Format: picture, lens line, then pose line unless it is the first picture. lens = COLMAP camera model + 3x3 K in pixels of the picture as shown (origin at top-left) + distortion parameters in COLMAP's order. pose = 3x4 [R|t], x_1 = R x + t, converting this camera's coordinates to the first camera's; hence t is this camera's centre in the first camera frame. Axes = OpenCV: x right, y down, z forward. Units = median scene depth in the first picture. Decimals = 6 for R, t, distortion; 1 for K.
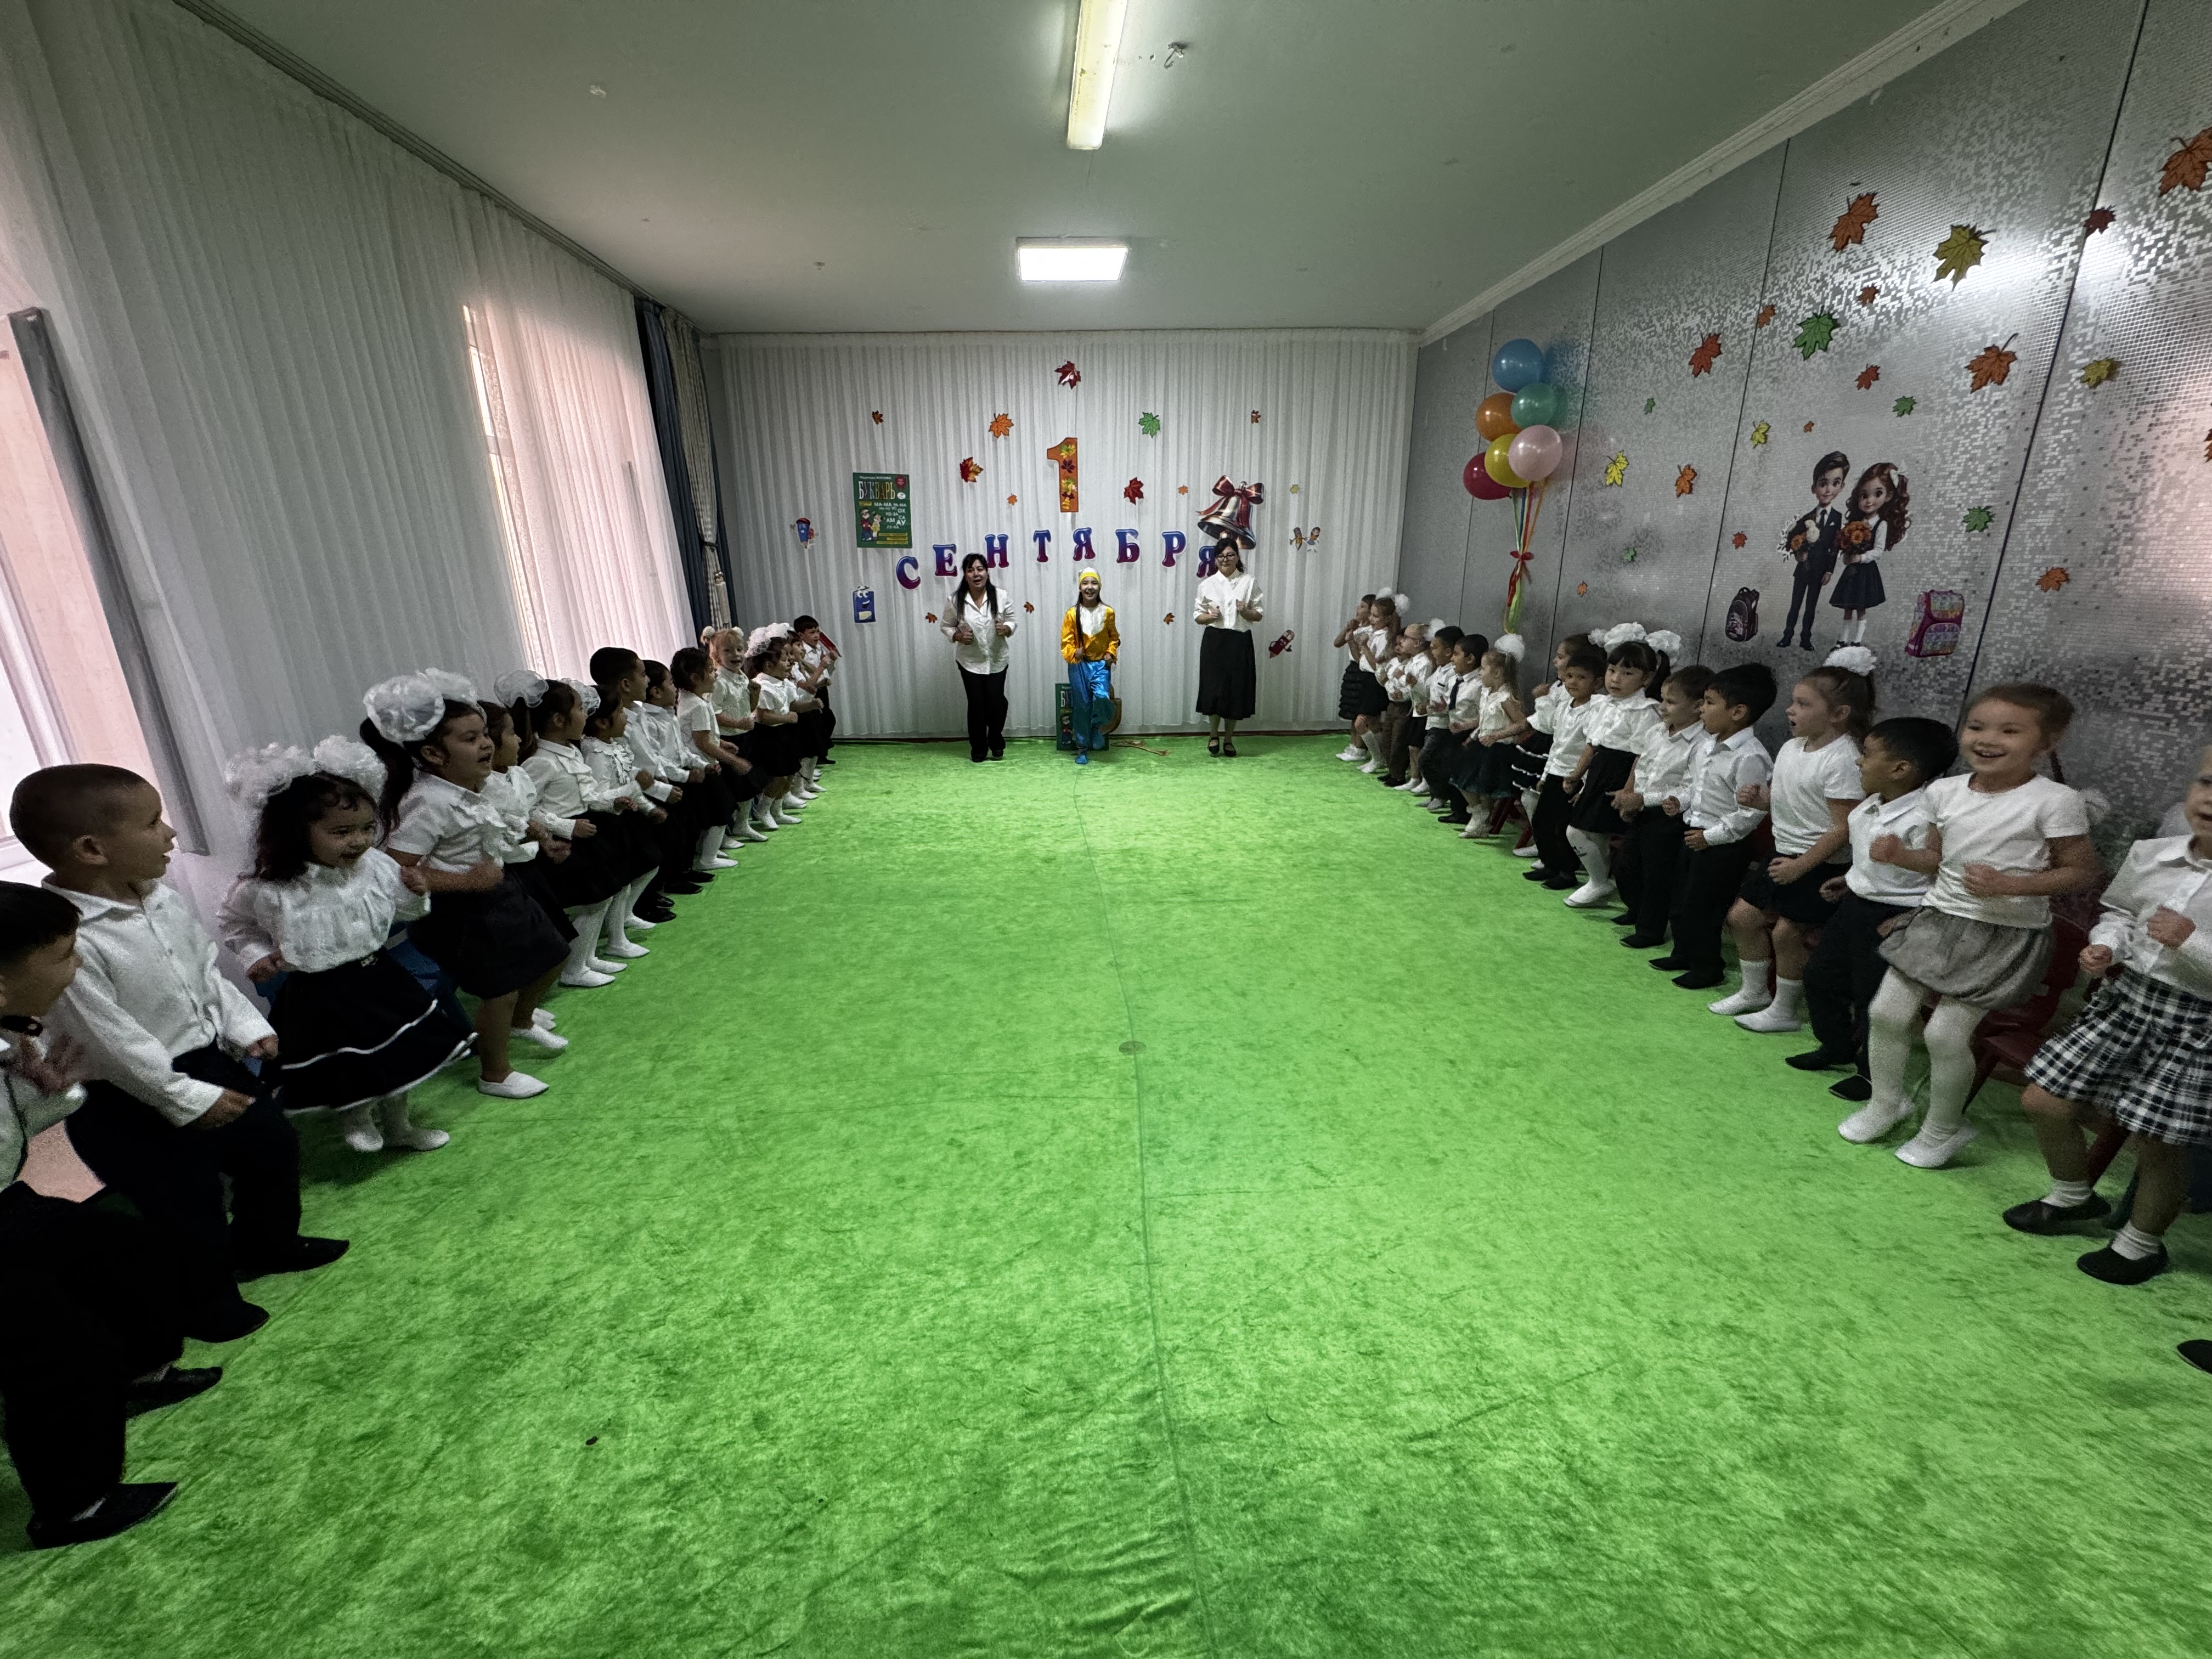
lens RADIAL K [[891.8, 0, 1097.3], [0, 891.8, 836.3], [0, 0, 1]] dist [-0.001022, -0.000640]
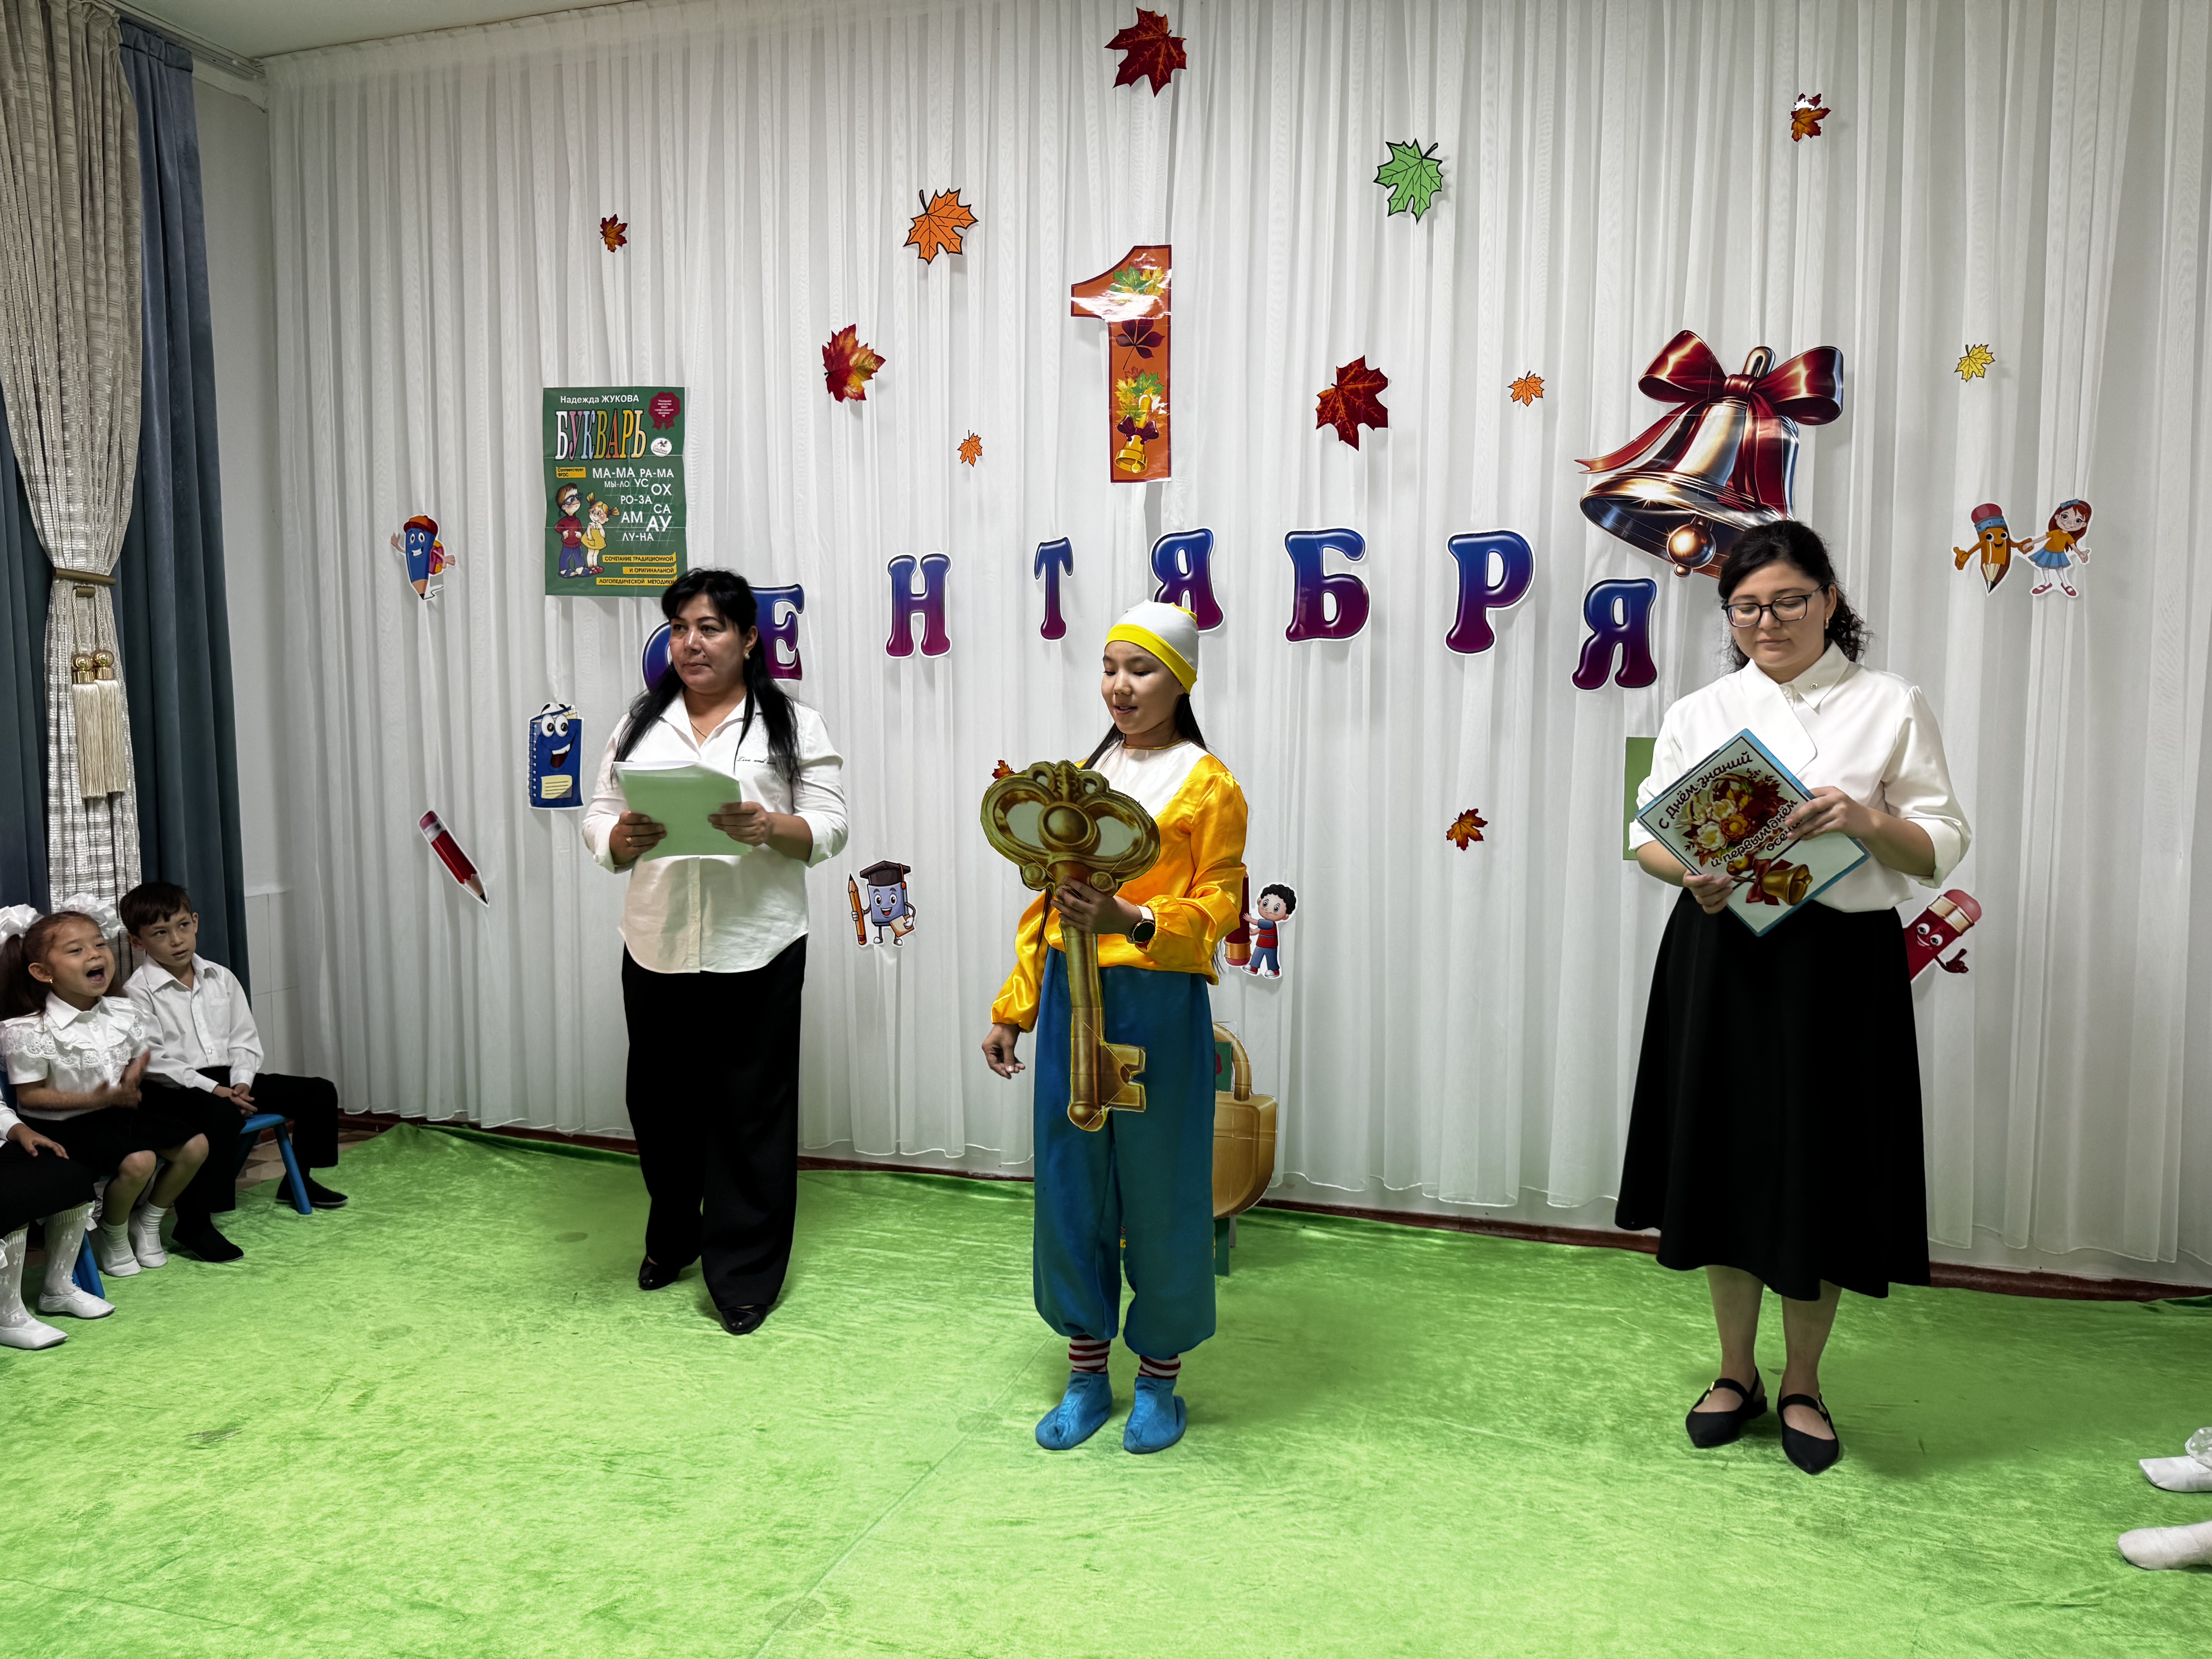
lens RADIAL K [[1572.4, 0, 1112.4], [0, 1572.4, 833.4], [0, 0, 1]] dist [0.065792, -0.074018]
pose [[0.945178, 0.038165, -0.324316, 0.147013], [-0.106198, 0.975086, -0.194752, -0.146087], [0.308804, 0.218517, 0.925684, 0.550126]]
